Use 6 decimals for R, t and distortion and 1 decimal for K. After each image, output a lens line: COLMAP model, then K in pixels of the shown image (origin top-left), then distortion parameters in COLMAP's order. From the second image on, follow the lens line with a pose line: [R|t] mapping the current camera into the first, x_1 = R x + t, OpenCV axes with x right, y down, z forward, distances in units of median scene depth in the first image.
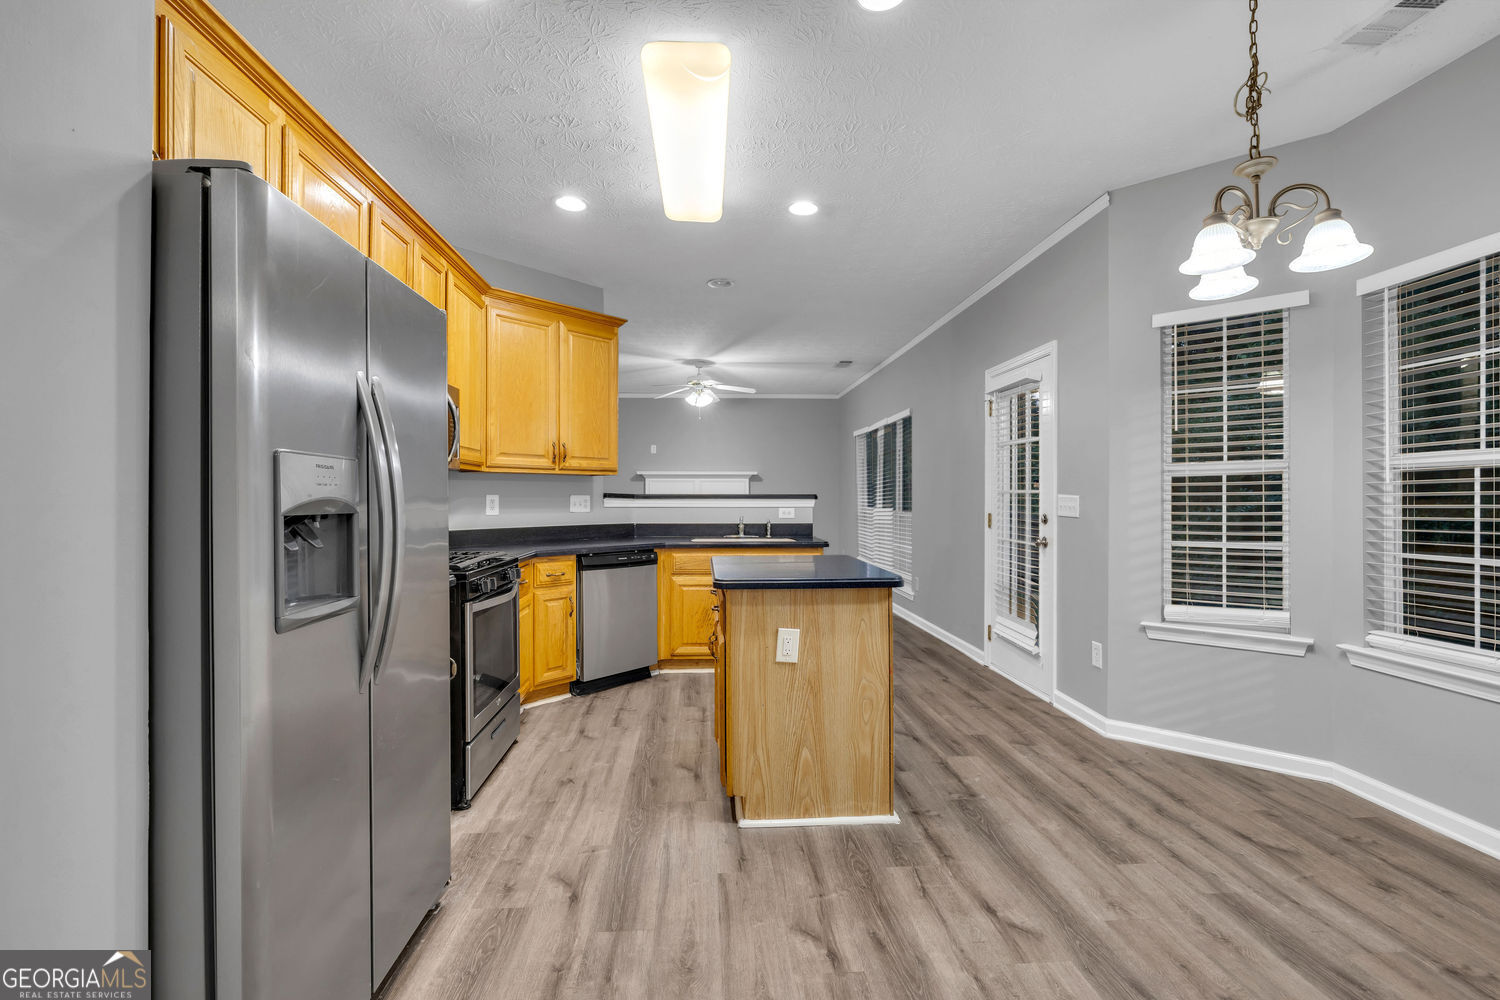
lens RADIAL K [[681.0, 0, 746.5], [0, 681.0, 489.0], [0, 0, 1]] dist [-0.003638, 0.000017]
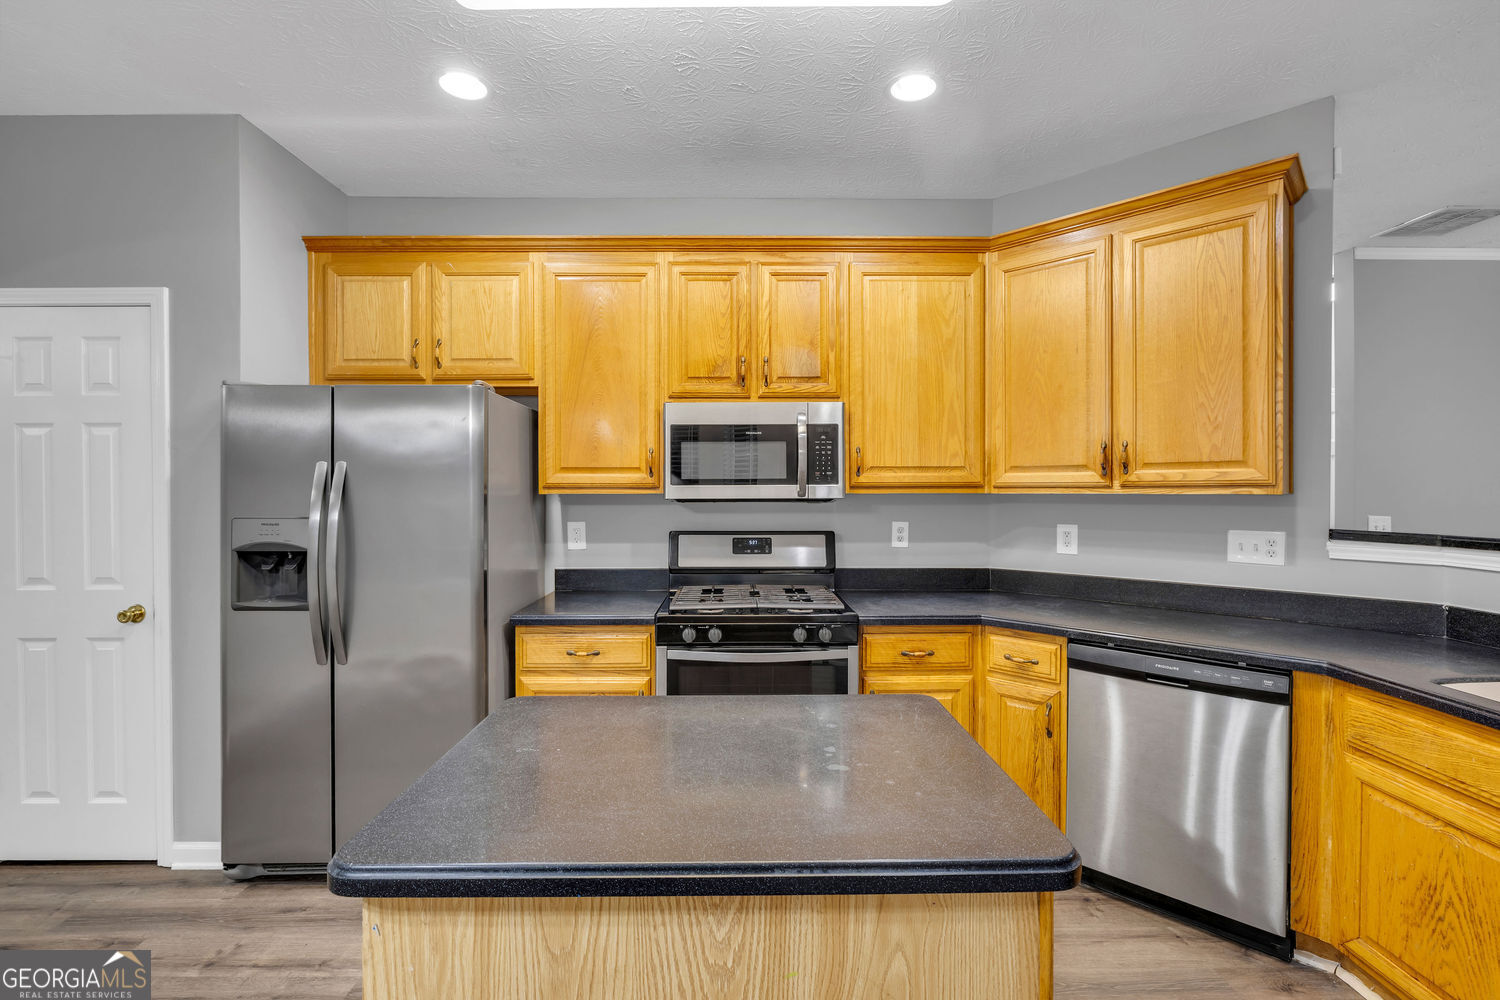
lens RADIAL K [[681.0, 0, 746.5], [0, 681.0, 489.0], [0, 0, 1]] dist [-0.003638, 0.000017]
pose [[-0.061351, 0.002663, -0.998113, 0.522955], [0.016853, 0.999857, 0.001631, -0.053451], [0.997974, -0.016721, -0.061387, 1.146500]]
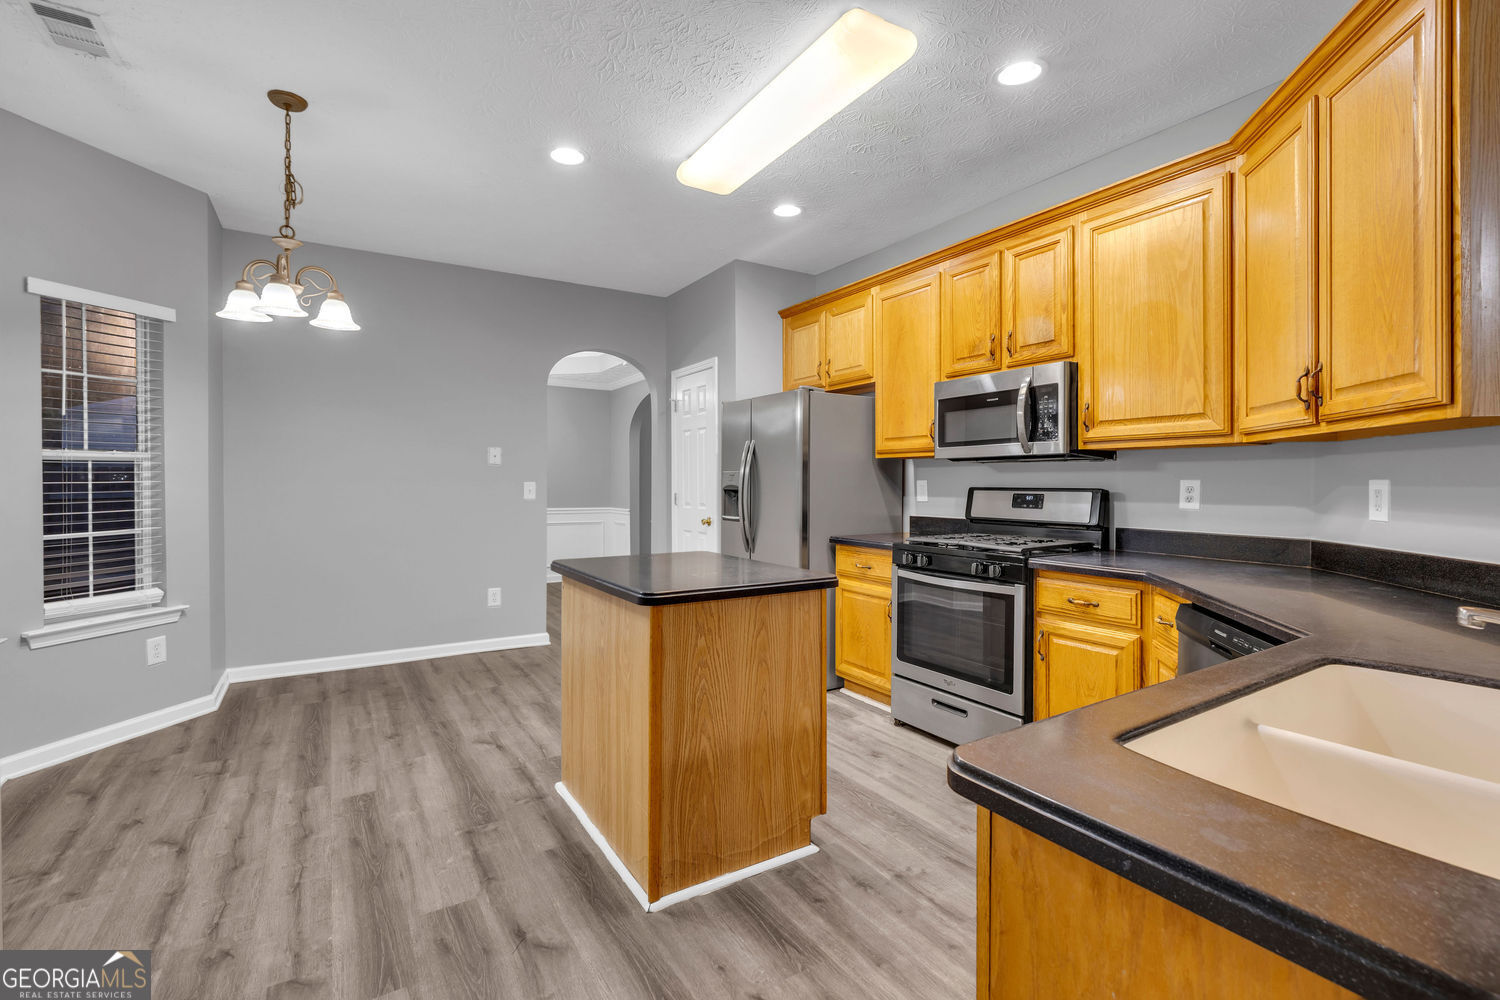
lens RADIAL K [[676.1, 0, 754.5], [0, 676.1, 479.1], [0, 0, 1]] dist [-0.002505, -0.000042]
pose [[-0.881241, 0.000884, -0.472666, 0.418635], [0.009416, 0.999833, -0.015685, 0.017619], [0.472573, -0.018273, -0.881102, 1.939378]]
